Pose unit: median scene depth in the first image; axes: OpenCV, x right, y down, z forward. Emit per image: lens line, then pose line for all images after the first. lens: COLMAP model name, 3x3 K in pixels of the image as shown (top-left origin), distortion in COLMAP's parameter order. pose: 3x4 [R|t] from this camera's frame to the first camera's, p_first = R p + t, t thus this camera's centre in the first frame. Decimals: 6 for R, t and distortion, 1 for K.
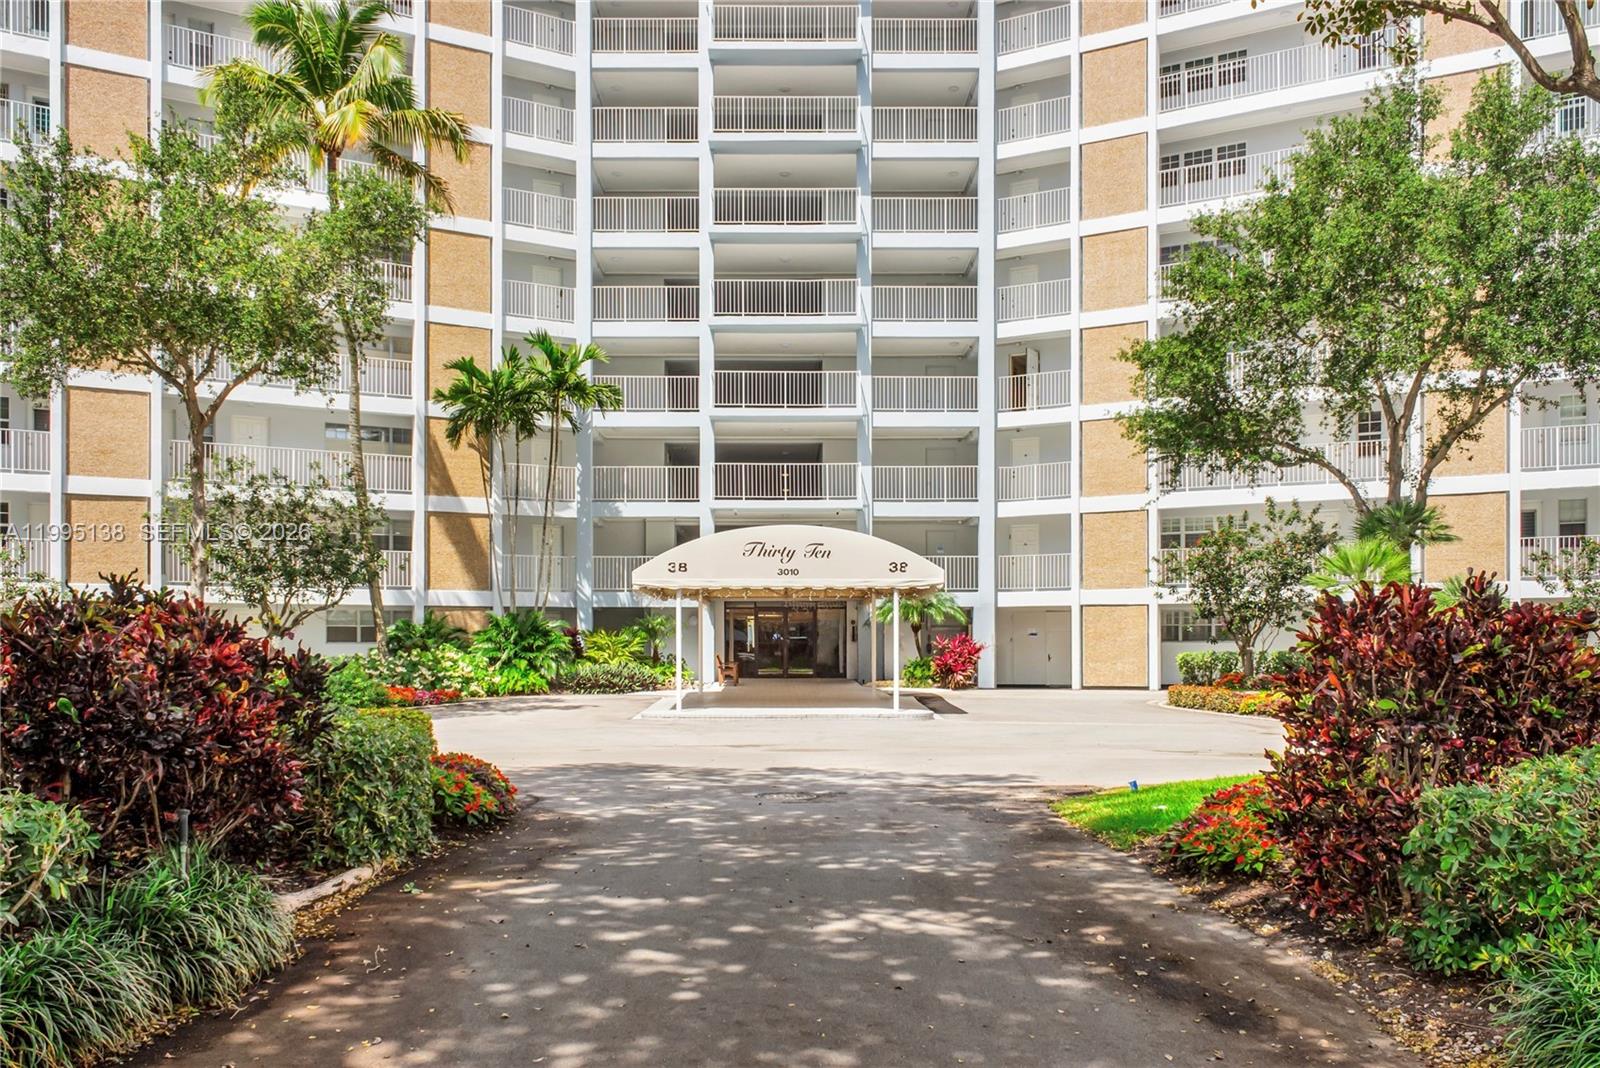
lens RADIAL K [[1369.3, 0, 800.0], [0, 1369.3, 534.0], [0, 0, 1]] dist [0.003409, 0.006626]
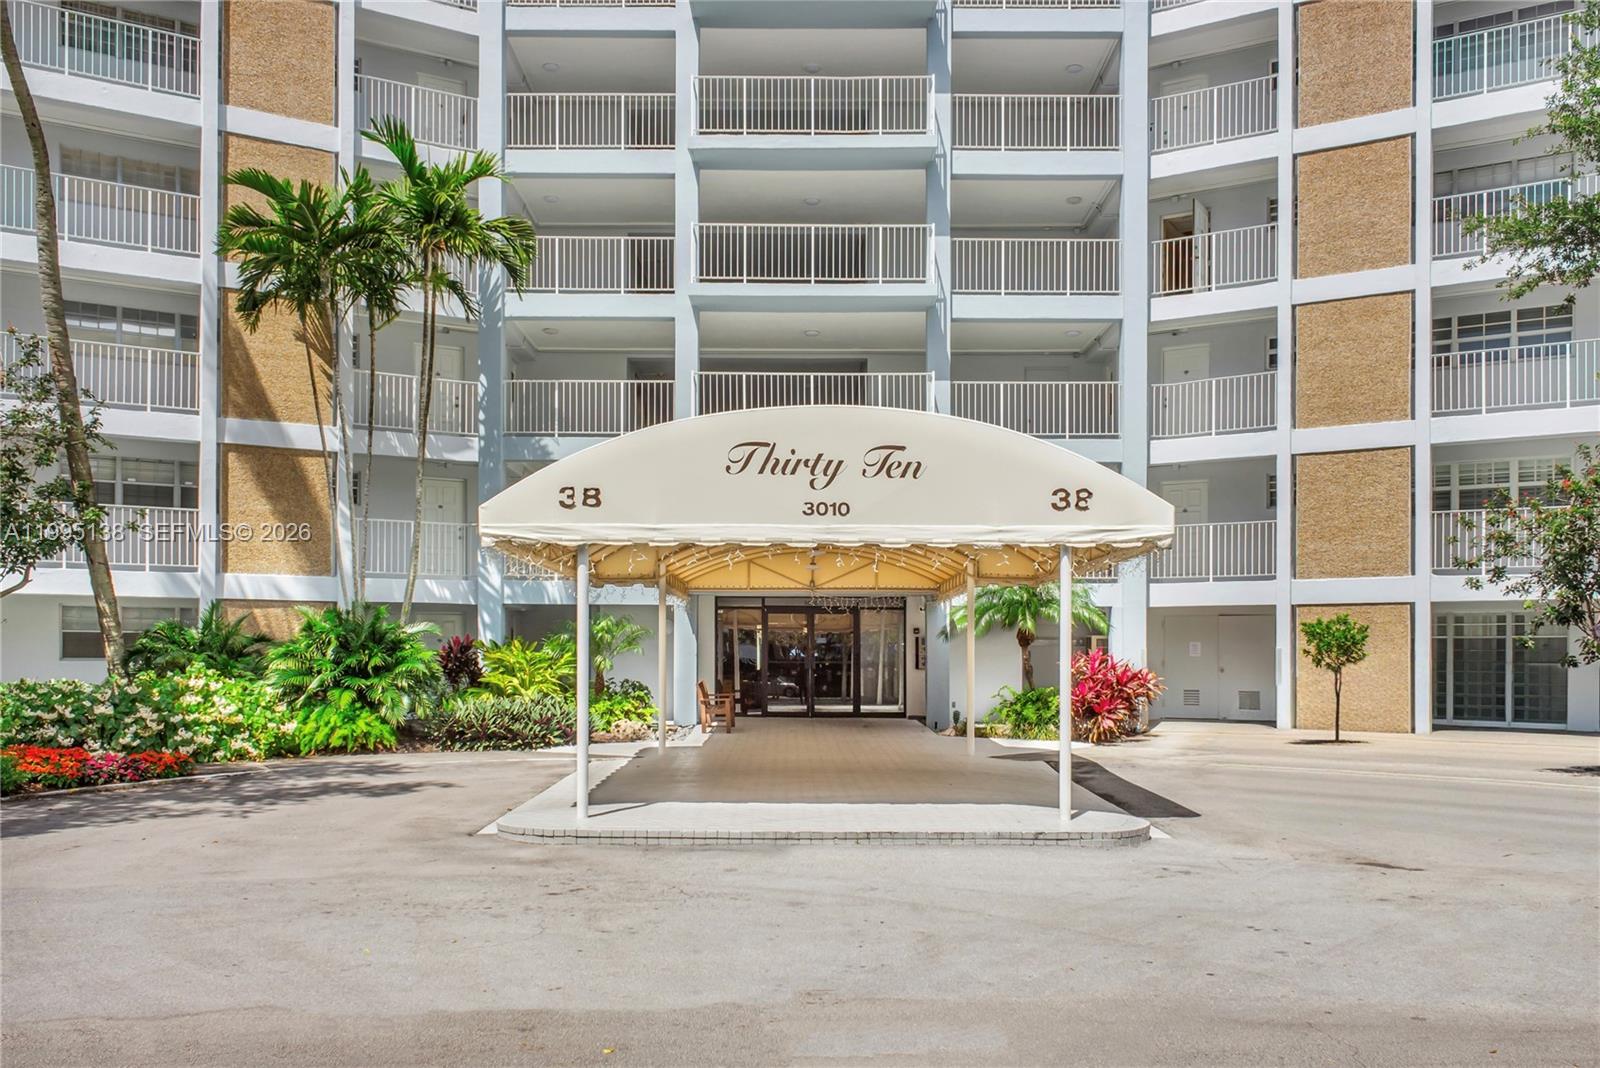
lens RADIAL K [[1333.8, 0, 800.0], [0, 1333.8, 534.0], [0, 0, 1]] dist [0.098082, 0.003521]
pose [[0.999895, 0.007246, 0.012582, -0.023552], [-0.006979, 0.999752, -0.021164, 0.034422], [-0.012732, 0.021074, 0.999697, 0.397913]]
